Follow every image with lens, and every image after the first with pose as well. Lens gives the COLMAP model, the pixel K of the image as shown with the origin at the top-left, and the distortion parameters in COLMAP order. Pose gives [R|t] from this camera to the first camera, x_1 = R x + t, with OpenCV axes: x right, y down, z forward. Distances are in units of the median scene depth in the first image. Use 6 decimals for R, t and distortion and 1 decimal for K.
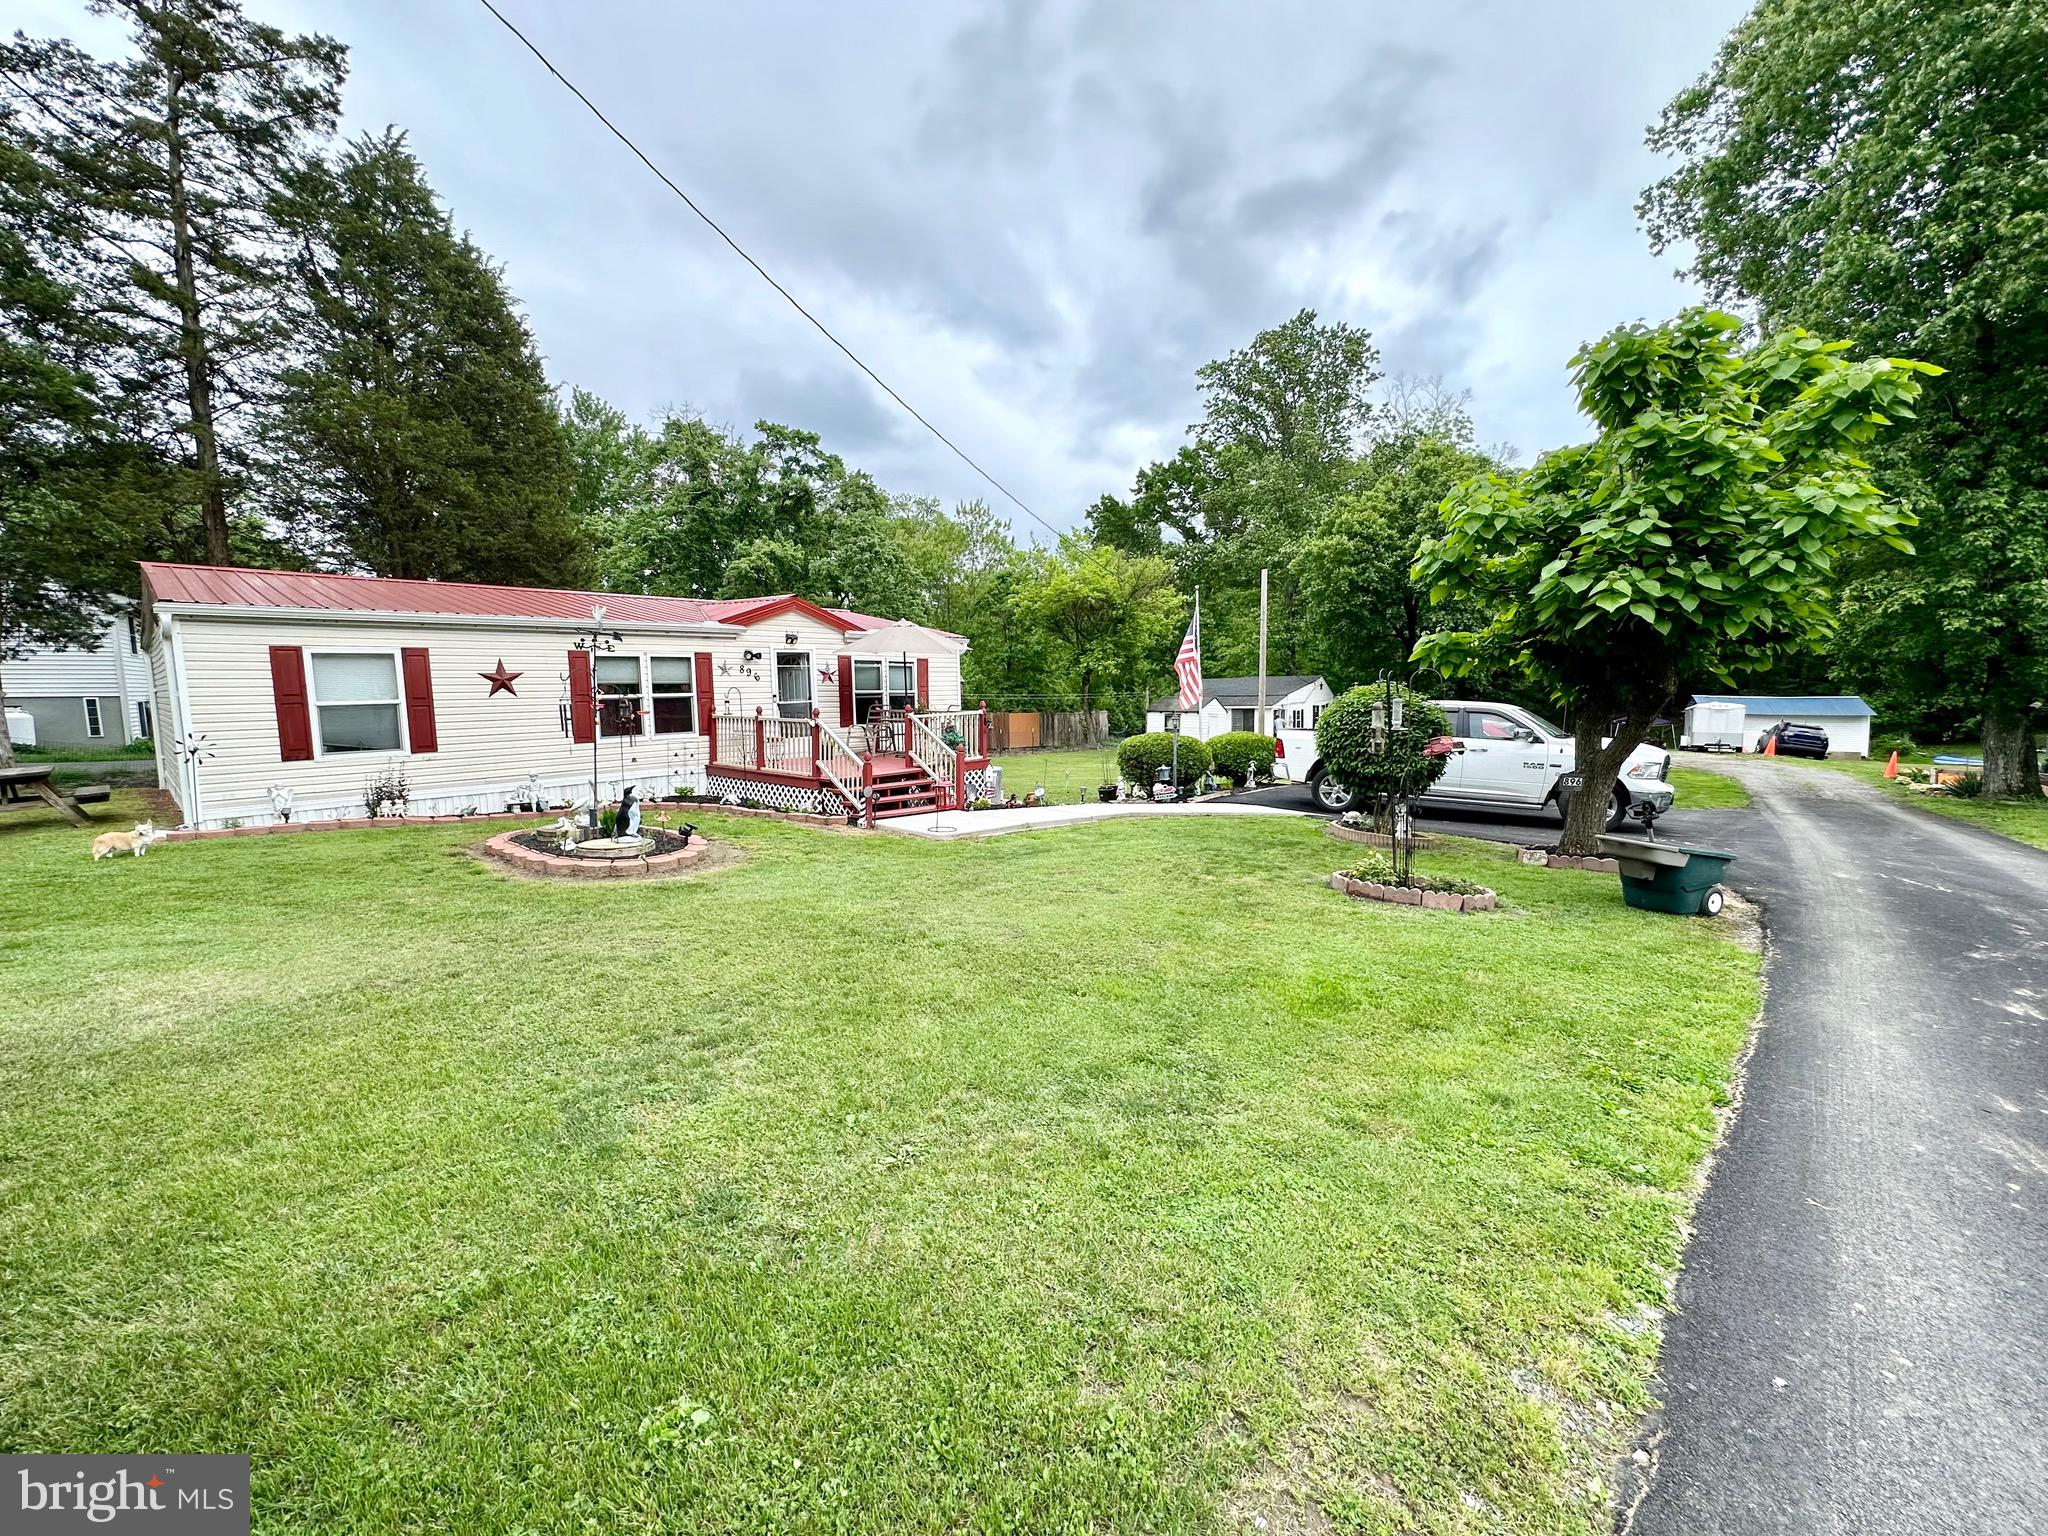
lens RADIAL K [[799.9, 0, 1033.6], [0, 799.9, 778.3], [0, 0, 1]] dist [0.000569, 0.000522]
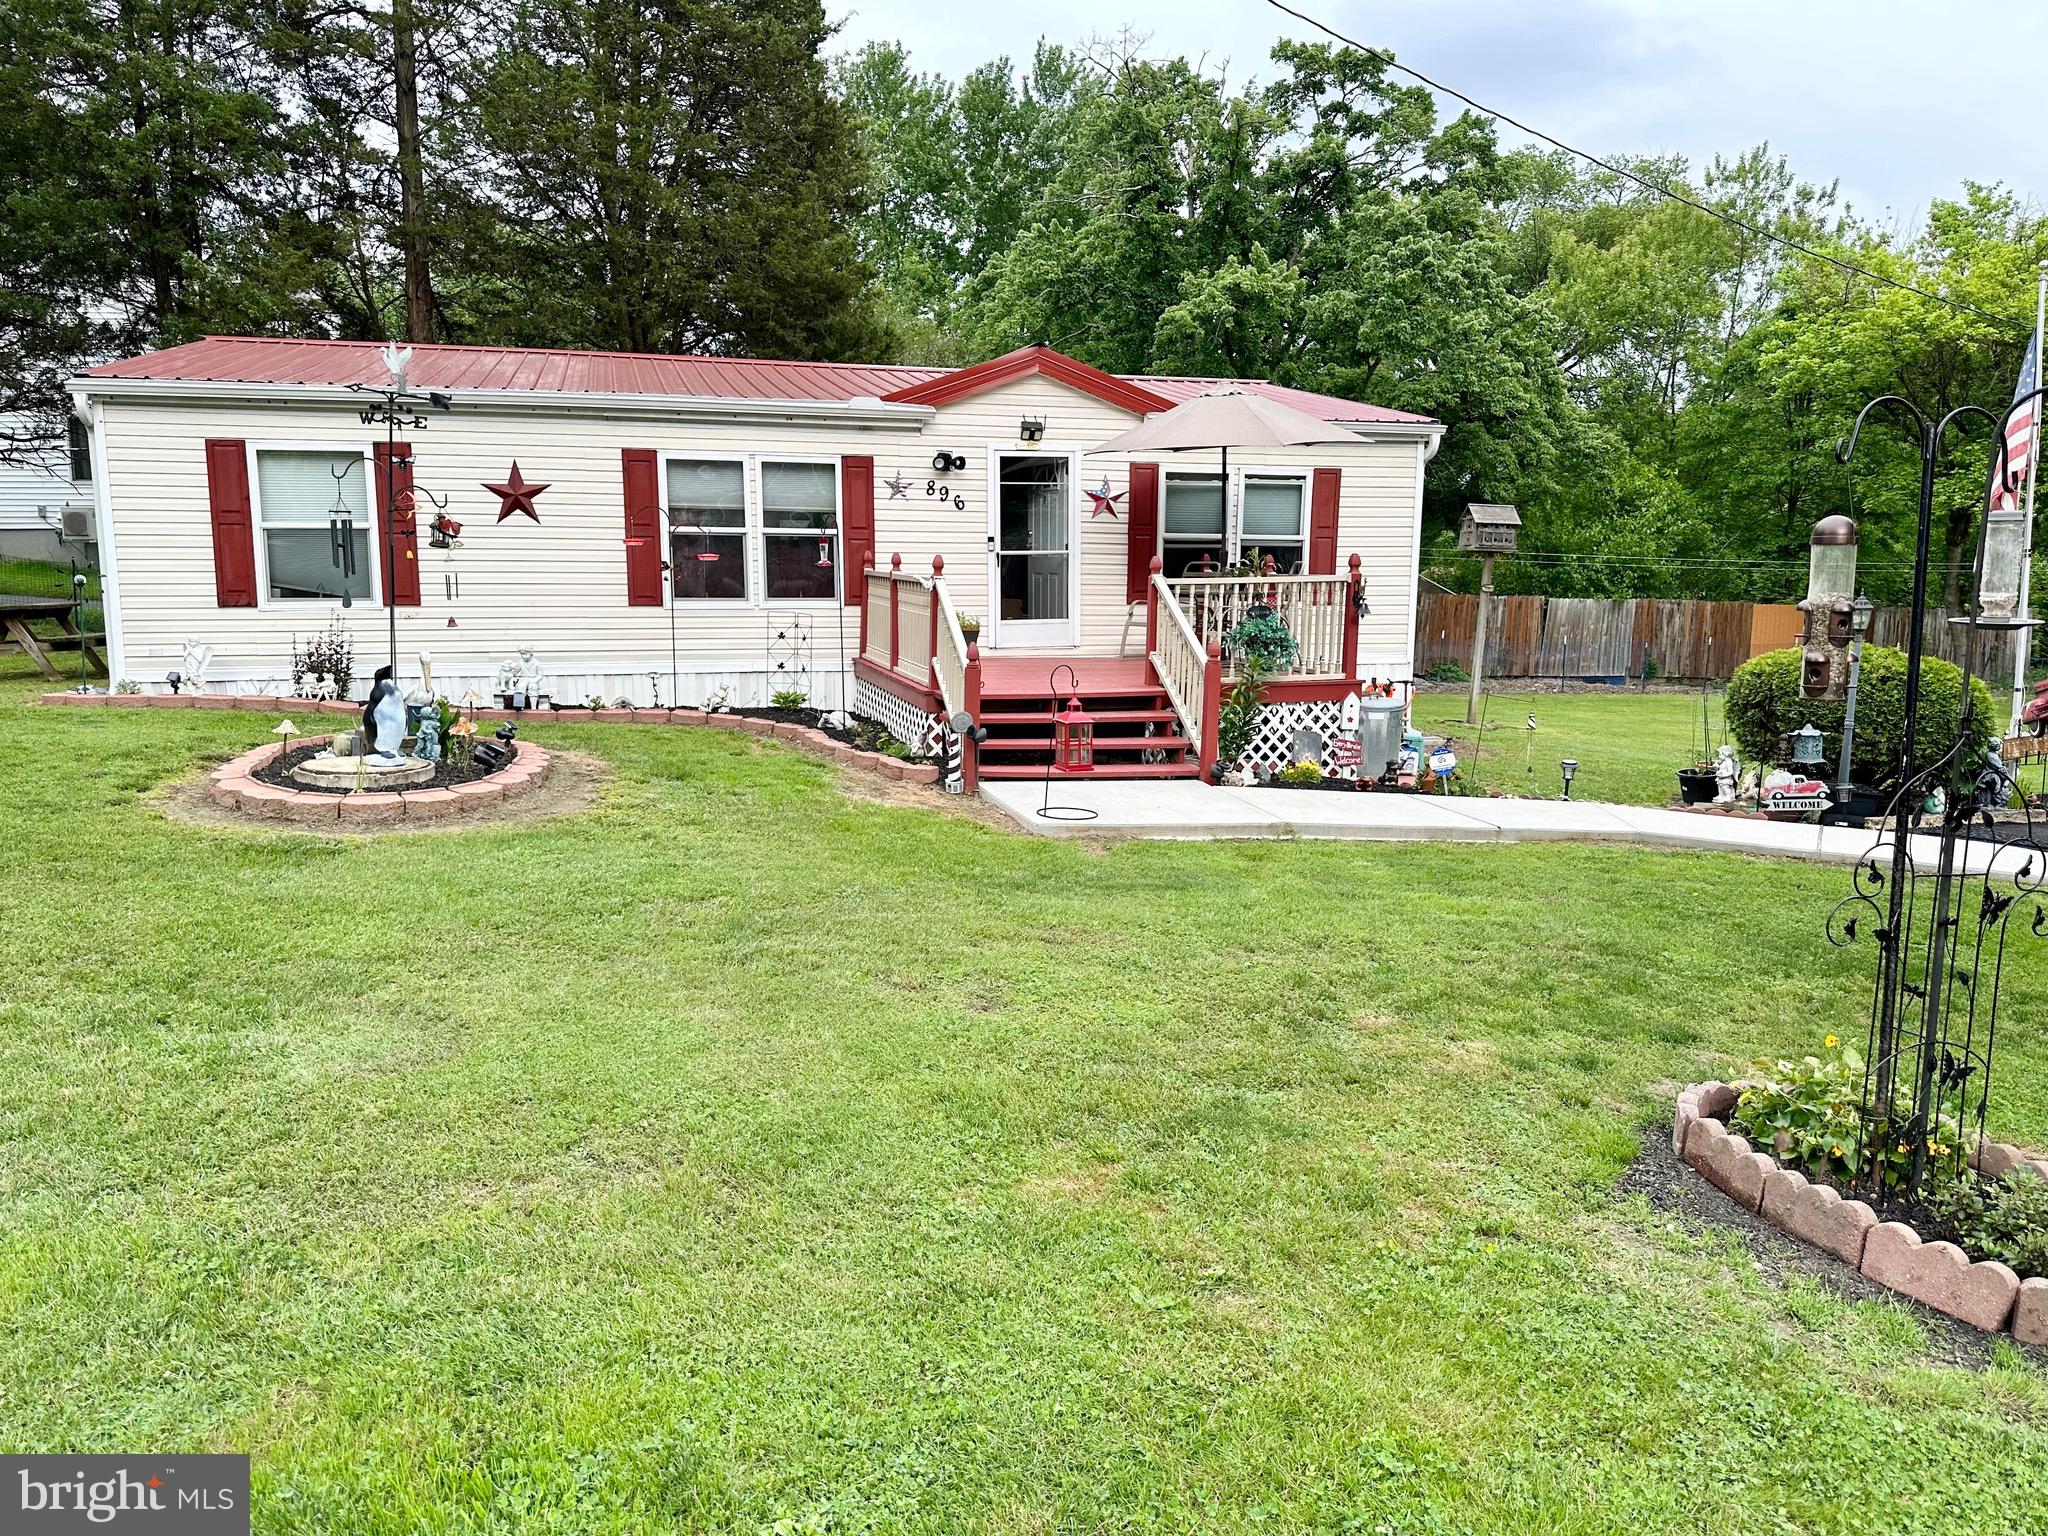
lens RADIAL K [[1424.5, 0, 1016.7], [0, 1424.5, 775.8], [0, 0, 1]] dist [0.137659, -0.218640]
pose [[0.847618, 0.101239, -0.520860, 0.211939], [-0.079122, 0.994770, 0.064594, -0.007723], [0.524675, -0.013540, 0.851195, 0.188274]]
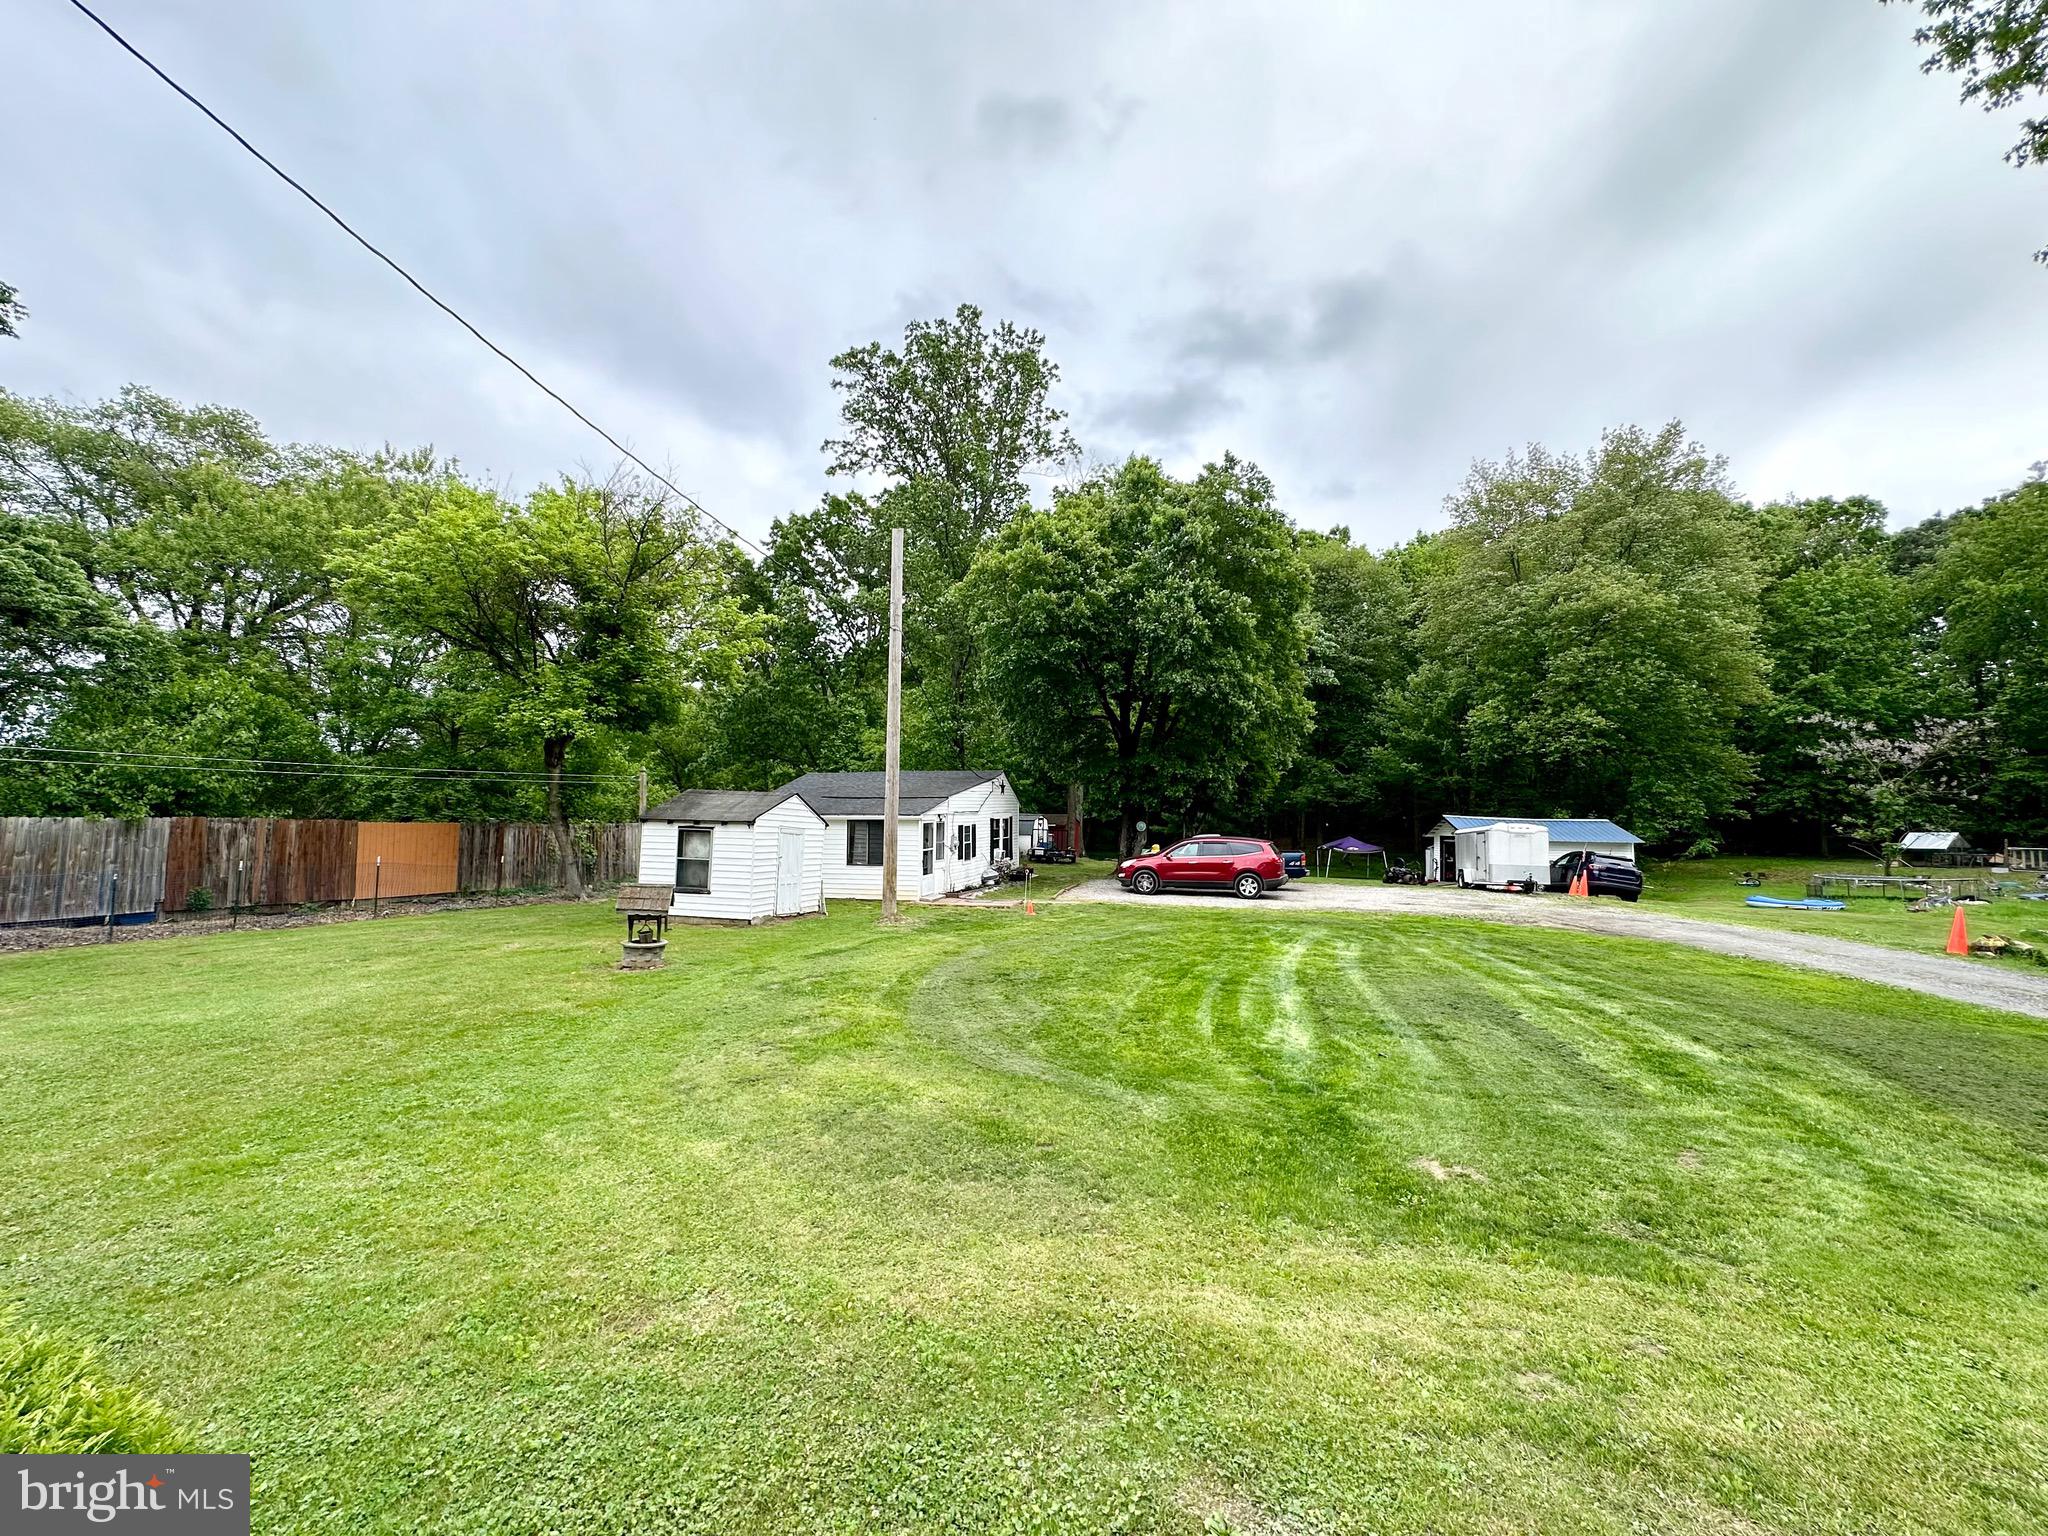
lens RADIAL K [[799.9, 0, 1033.6], [0, 799.9, 778.3], [0, 0, 1]] dist [0.000569, 0.000522]
pose [[0.922100, 0.039229, 0.384958, 0.588616], [0.018587, 0.989209, -0.145325, -0.133176], [-0.386505, 0.141160, 0.911421, 1.760129]]
